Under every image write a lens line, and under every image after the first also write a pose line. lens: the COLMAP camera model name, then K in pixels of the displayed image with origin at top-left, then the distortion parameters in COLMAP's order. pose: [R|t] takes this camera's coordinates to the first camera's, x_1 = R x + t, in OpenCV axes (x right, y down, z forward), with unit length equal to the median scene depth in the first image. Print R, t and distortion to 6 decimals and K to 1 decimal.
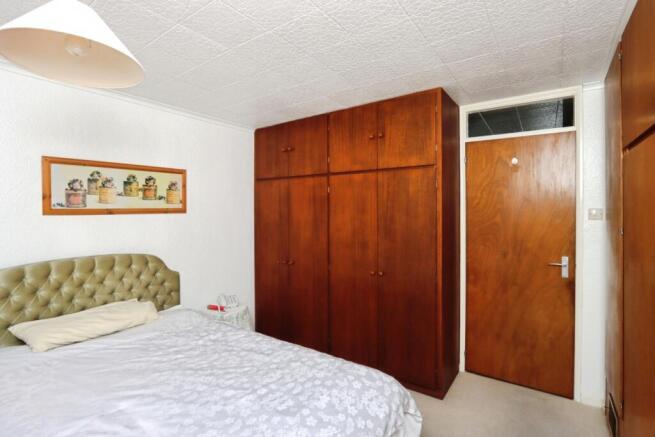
lens RADIAL K [[319.5, 0, 326.6], [0, 319.5, 210.8], [0, 0, 1]] dist [-0.002029, -0.000194]
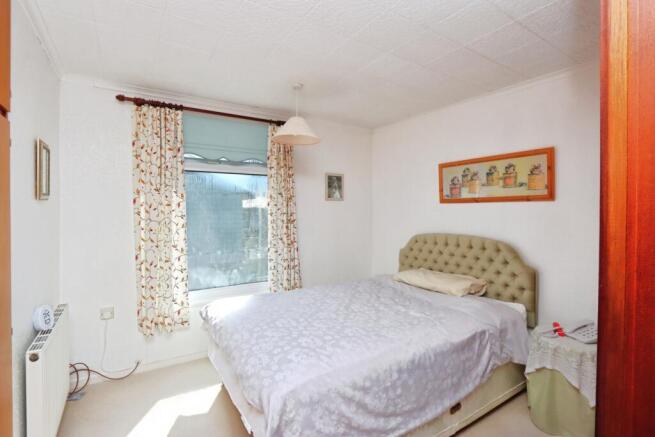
lens RADIAL K [[319.5, 0, 326.6], [0, 319.5, 210.8], [0, 0, 1]] dist [-0.002029, -0.000194]
pose [[-0.379776, 0.011330, -0.925009, 0.613088], [0.000829, 0.999929, 0.011907, 0.026693], [0.925078, 0.003755, -0.379759, 0.922640]]
